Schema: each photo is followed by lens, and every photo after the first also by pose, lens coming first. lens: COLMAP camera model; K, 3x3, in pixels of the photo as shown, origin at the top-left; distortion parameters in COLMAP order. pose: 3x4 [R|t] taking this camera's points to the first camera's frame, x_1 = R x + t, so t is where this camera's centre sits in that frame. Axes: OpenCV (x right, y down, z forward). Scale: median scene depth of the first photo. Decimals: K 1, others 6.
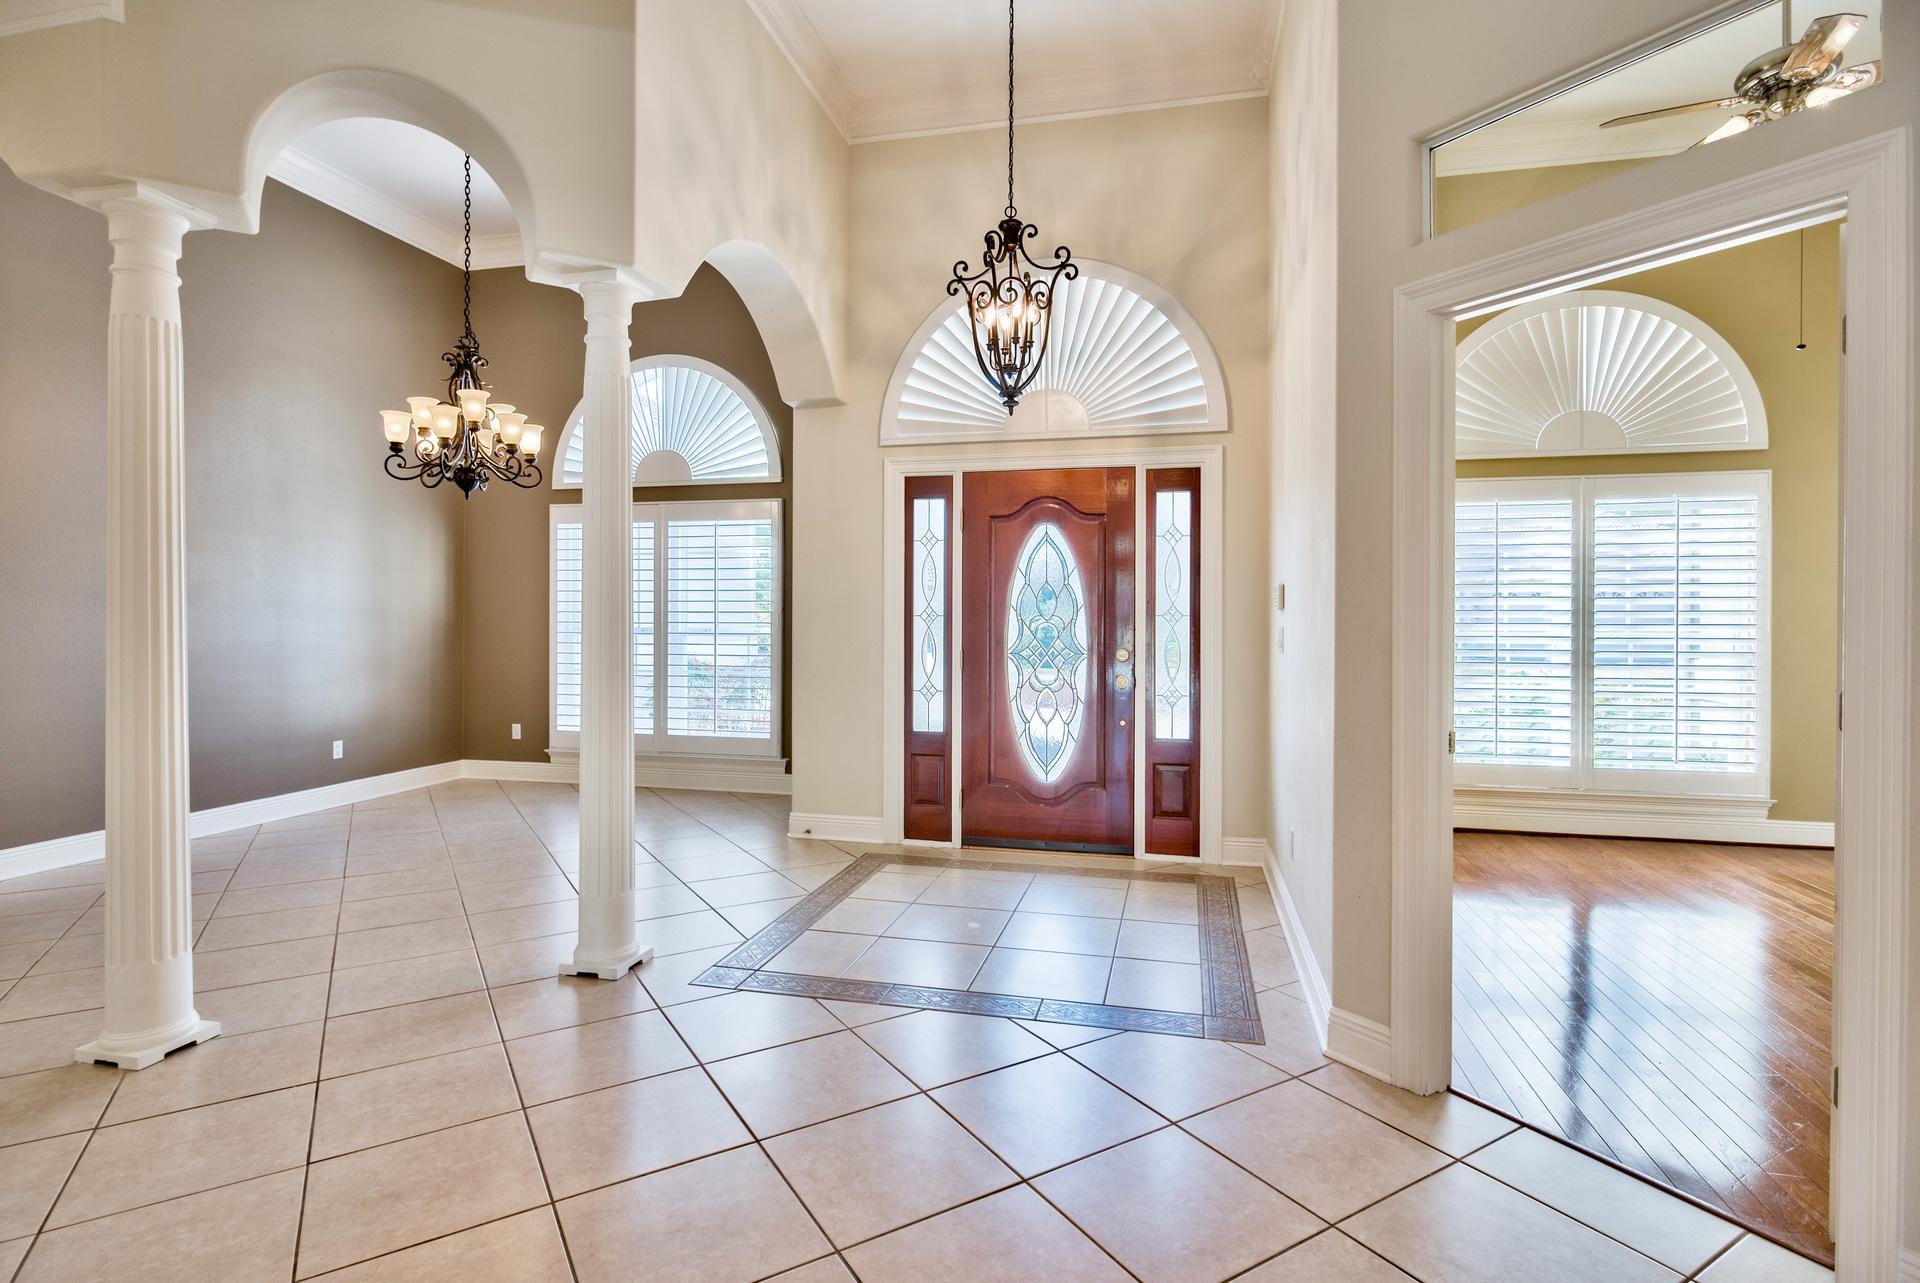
lens RADIAL K [[959.4, 0, 951.8], [0, 959.4, 620.8], [0, 0, 1]] dist [-0.000210, -0.000509]
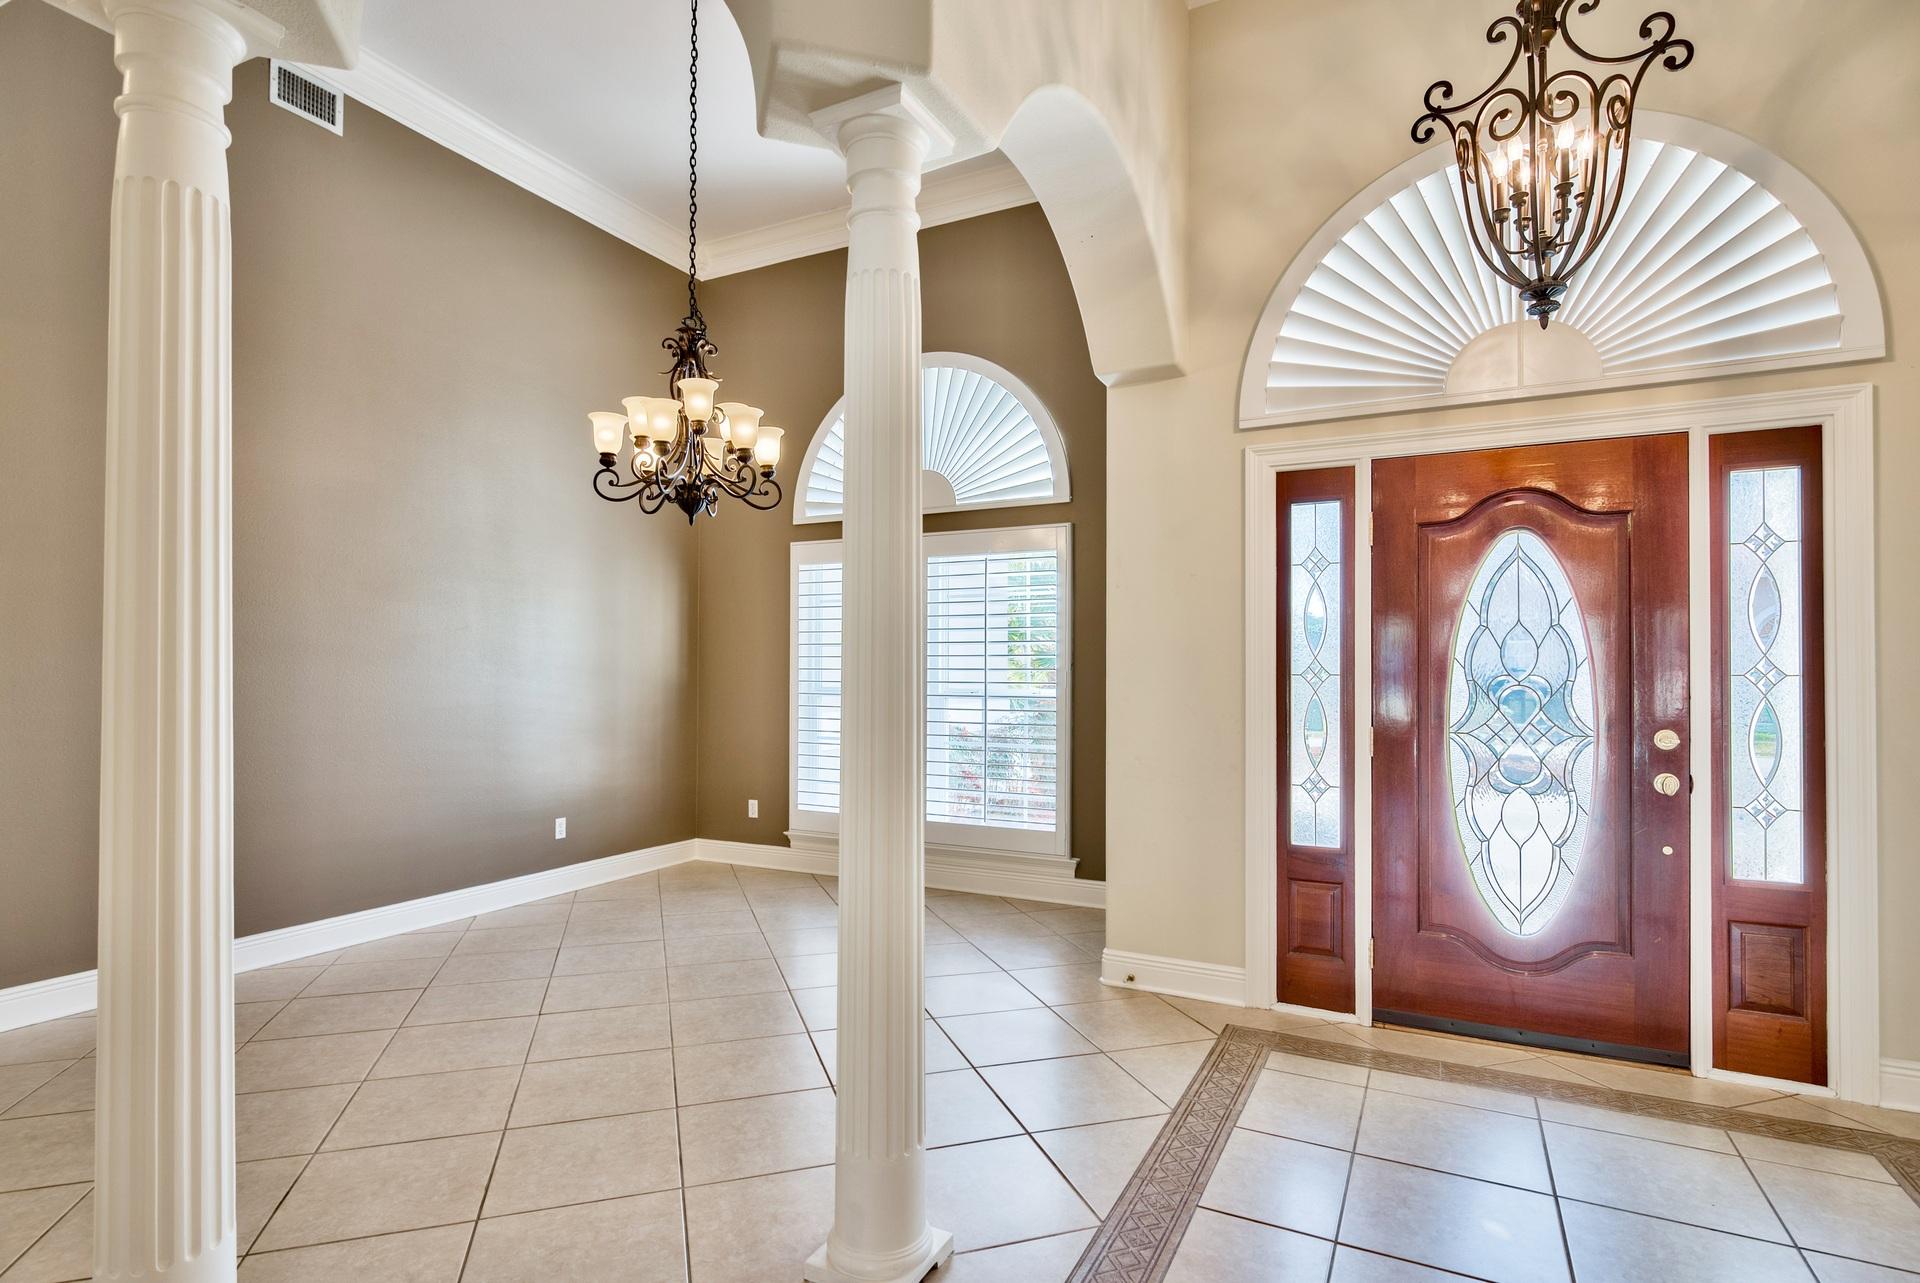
lens RADIAL K [[959.4, 0, 954.8], [0, 959.4, 662.2], [0, 0, 1]] dist [-0.000210, -0.000509]
pose [[0.974645, -0.002071, -0.223746, -0.127651], [-0.001129, 0.999899, -0.014173, -0.004718], [0.223753, 0.014066, 0.974544, 0.301236]]
